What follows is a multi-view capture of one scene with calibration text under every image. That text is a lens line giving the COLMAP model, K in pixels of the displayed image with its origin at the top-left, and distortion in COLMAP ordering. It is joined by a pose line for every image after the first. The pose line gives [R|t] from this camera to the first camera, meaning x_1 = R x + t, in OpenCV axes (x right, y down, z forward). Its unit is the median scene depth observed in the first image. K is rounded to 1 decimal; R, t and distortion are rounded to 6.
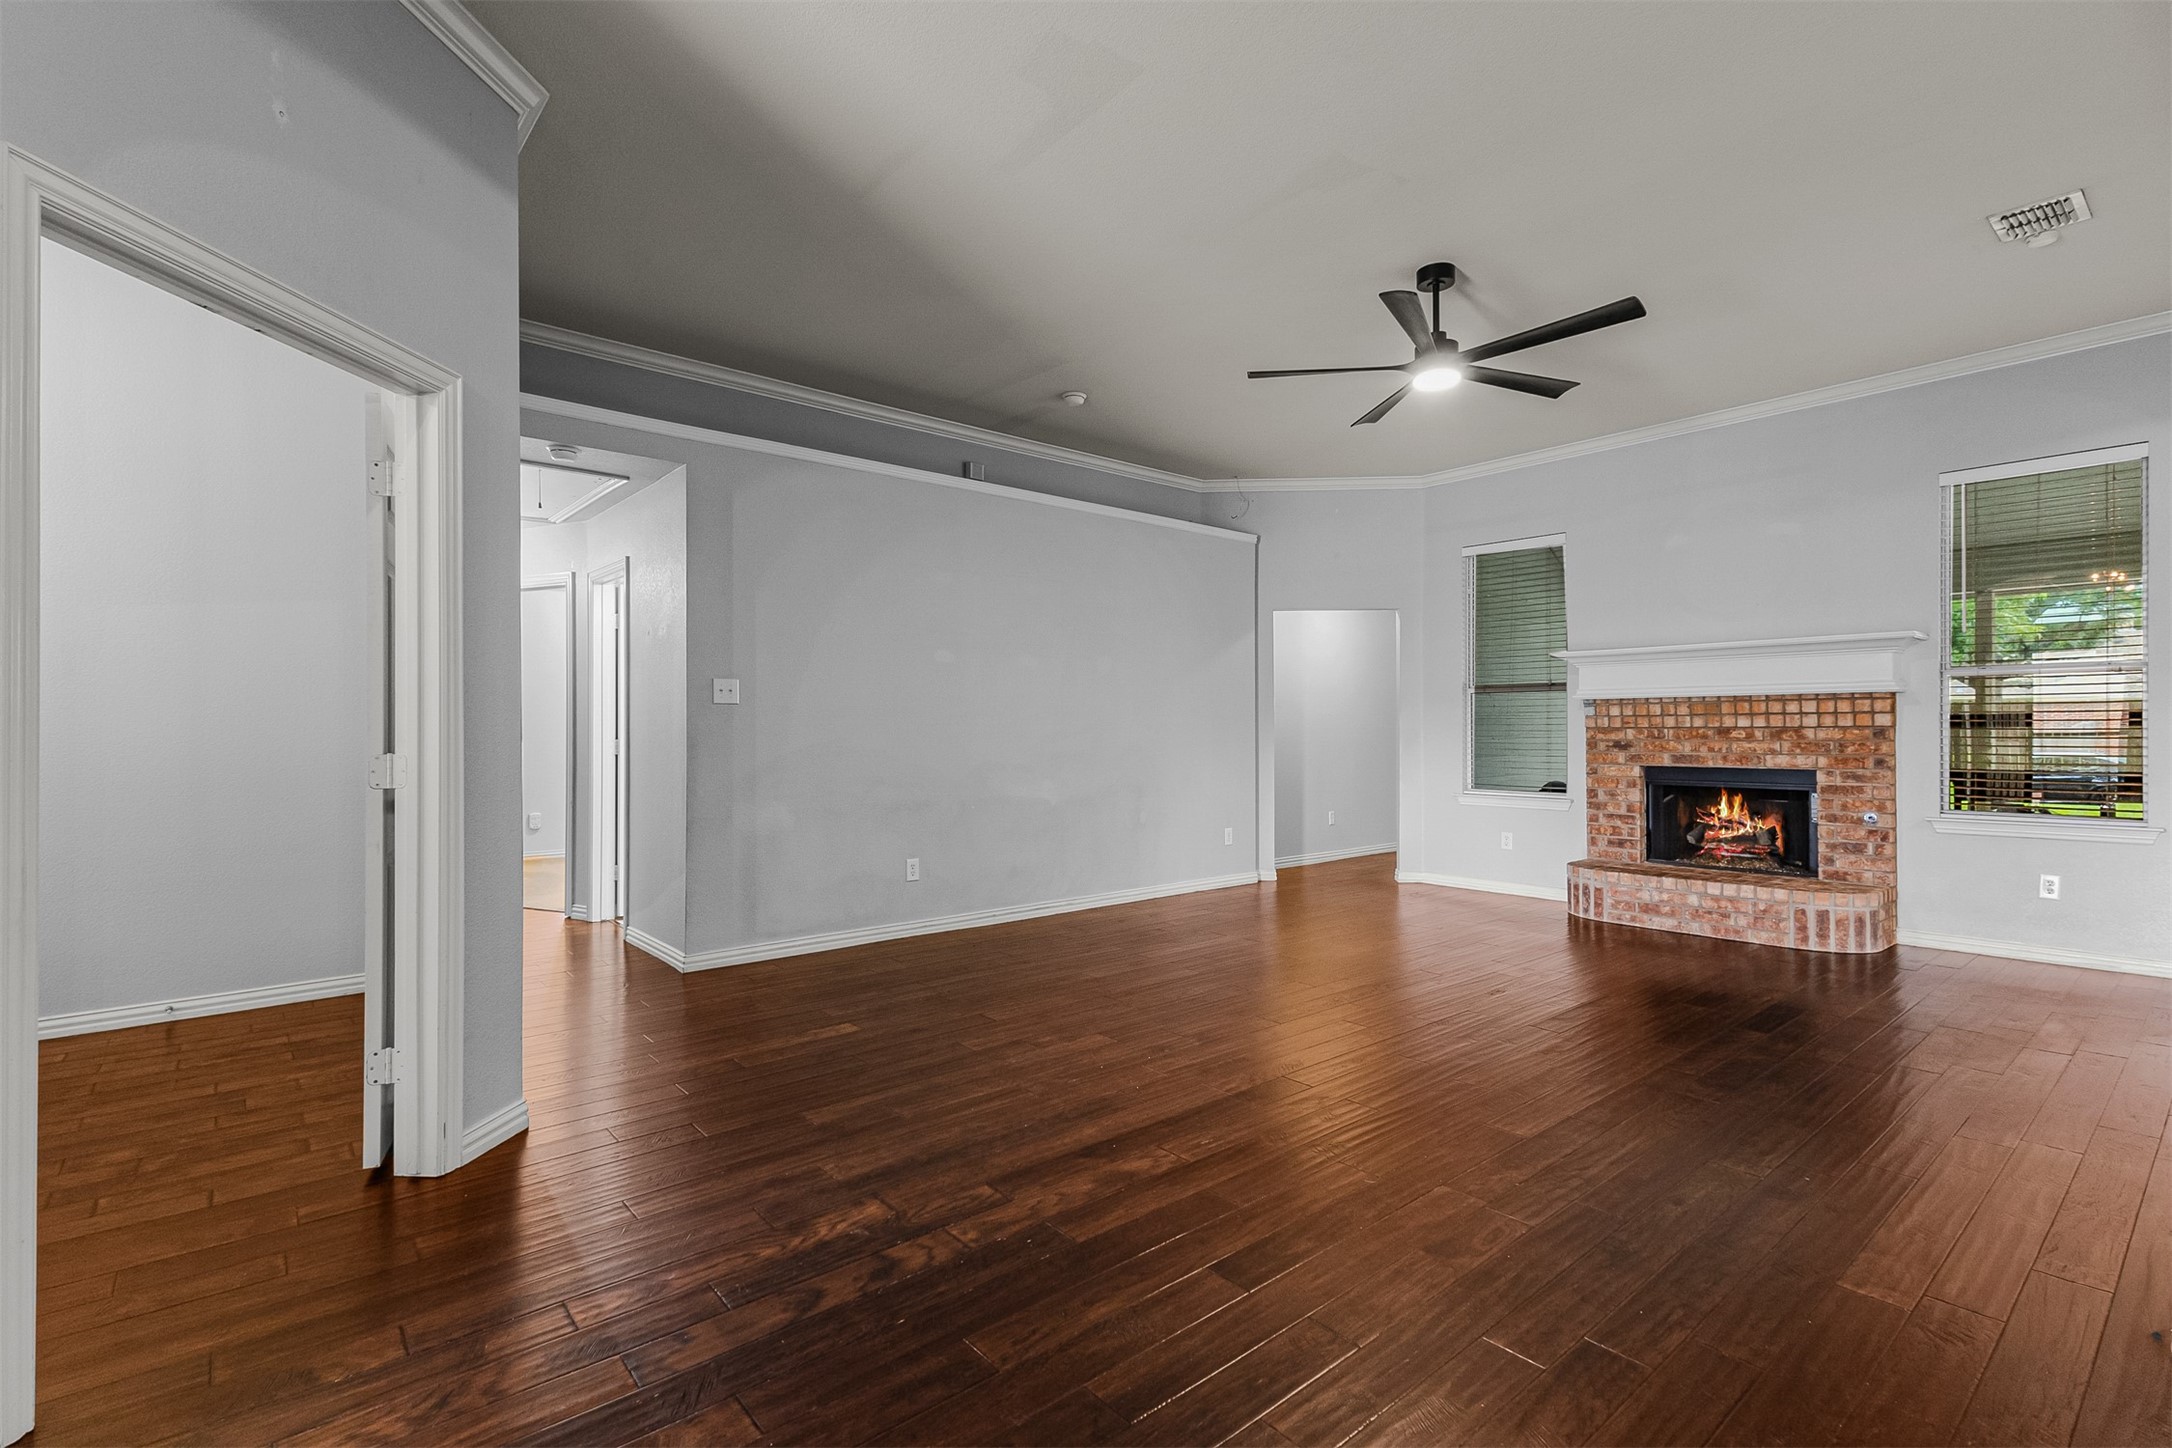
lens RADIAL K [[1002.1, 0, 1089.4], [0, 1002.1, 725.9], [0, 0, 1]] dist [0.023183, -0.001714]
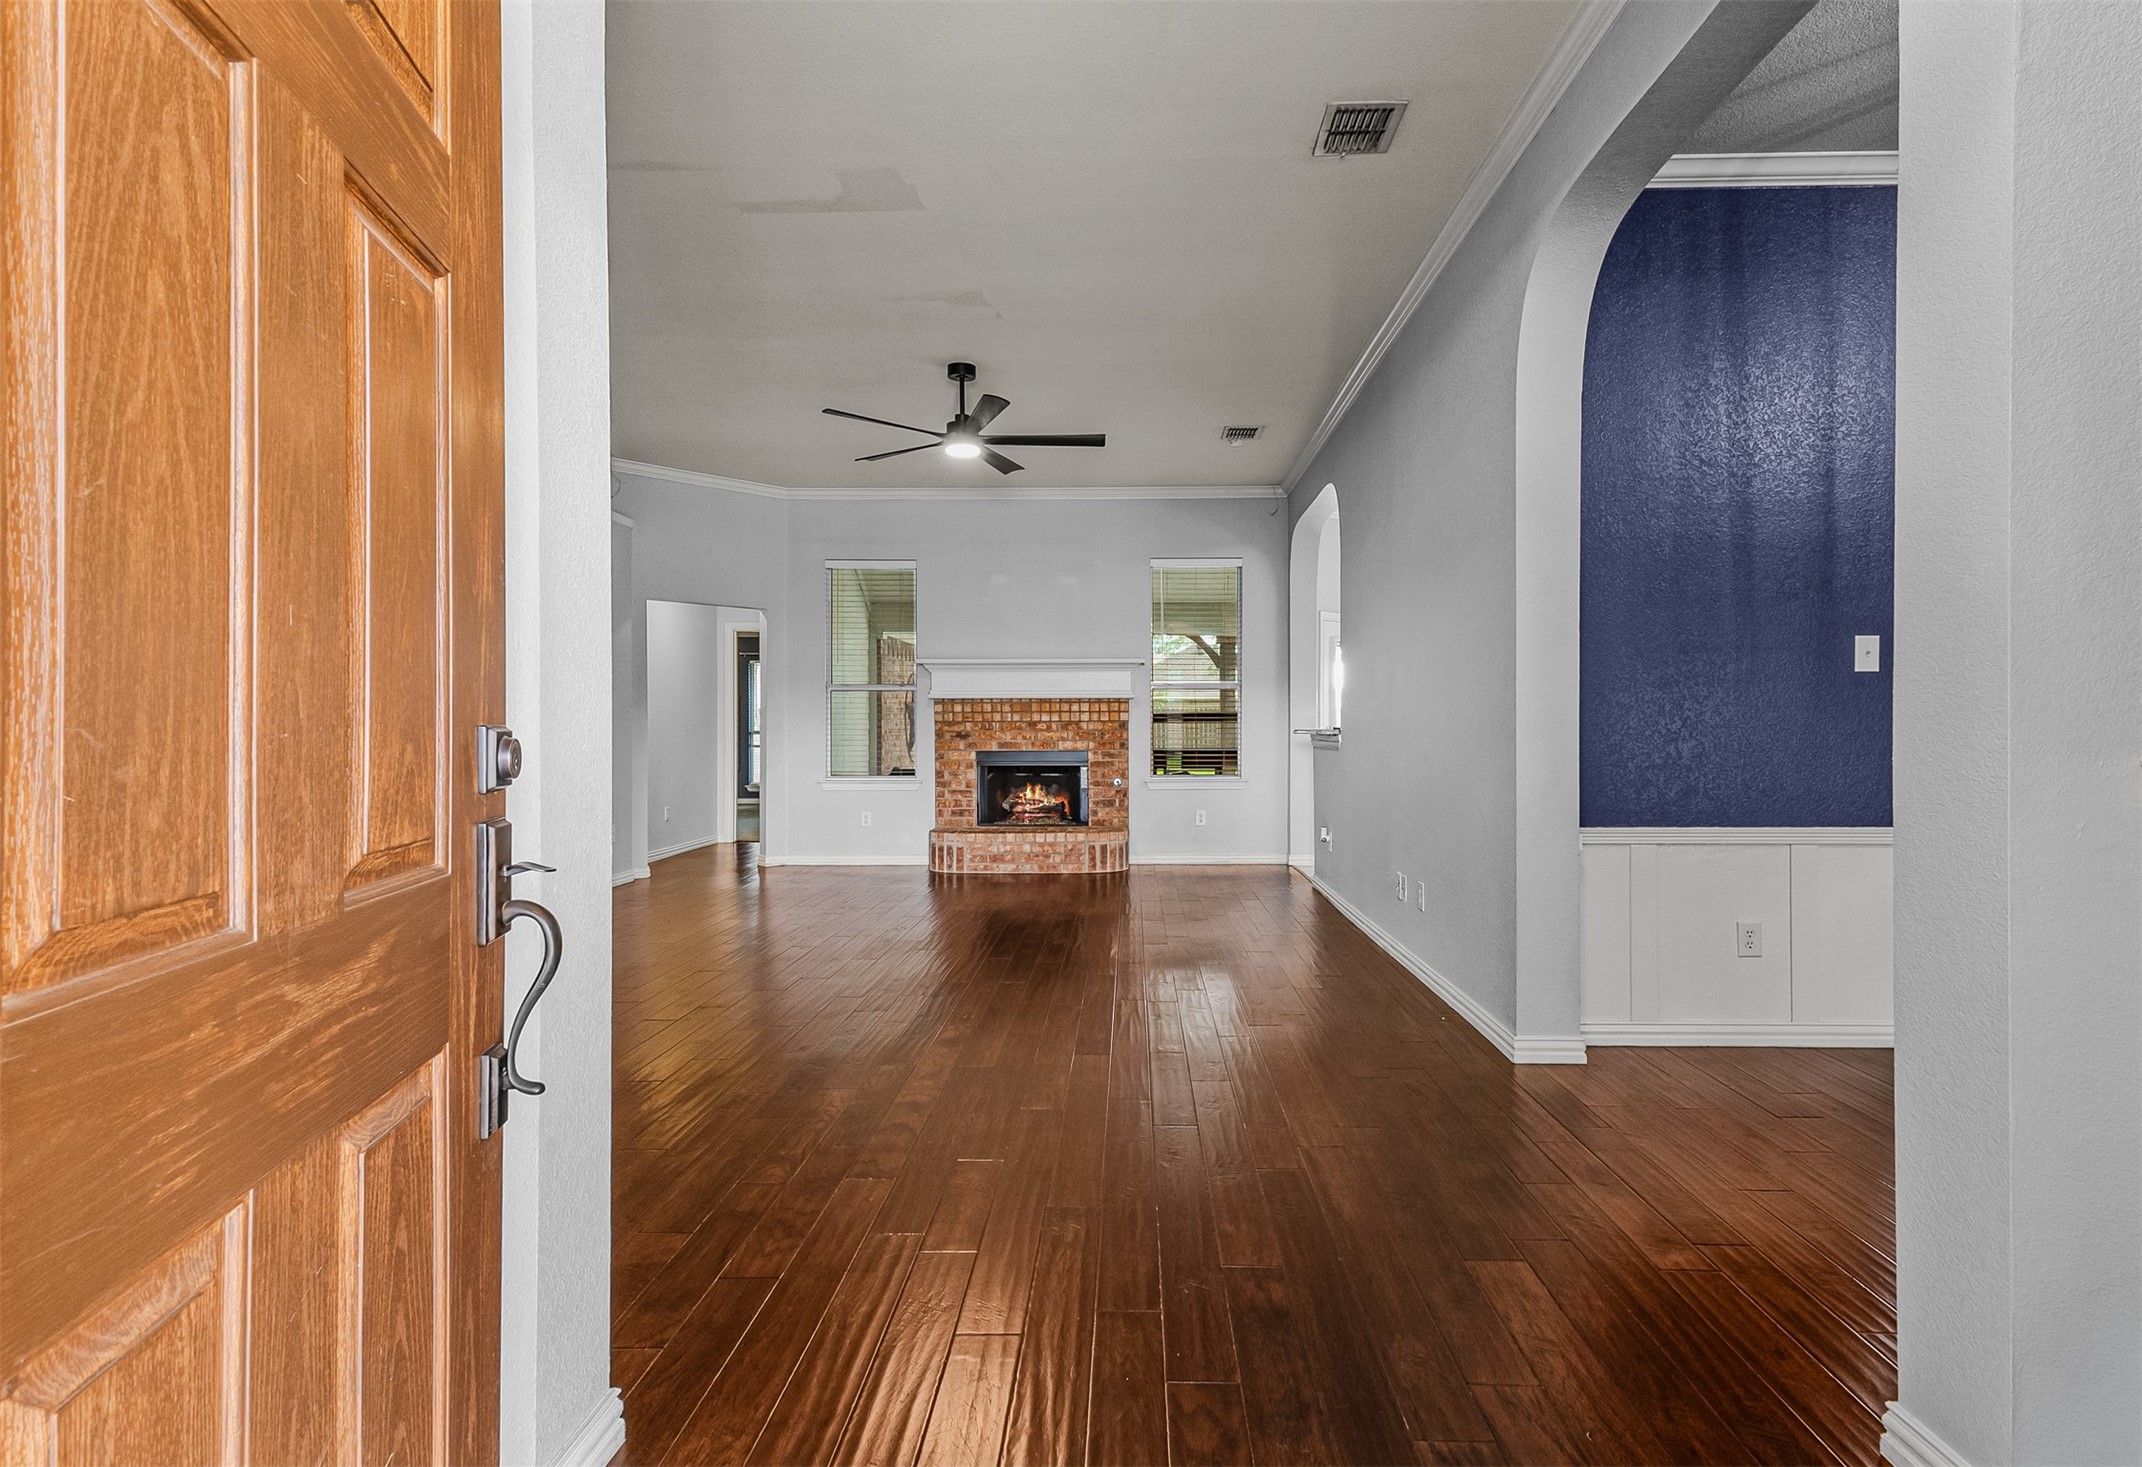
lens RADIAL K [[1094.8, 0, 1121.7], [0, 1094.8, 733.1], [0, 0, 1]] dist [0.020280, -0.000675]
pose [[0.661039, -0.001501, 0.750350, -0.407984], [-0.002574, 0.999988, 0.004268, 0.010836], [-0.750347, -0.004753, 0.661027, -0.065878]]
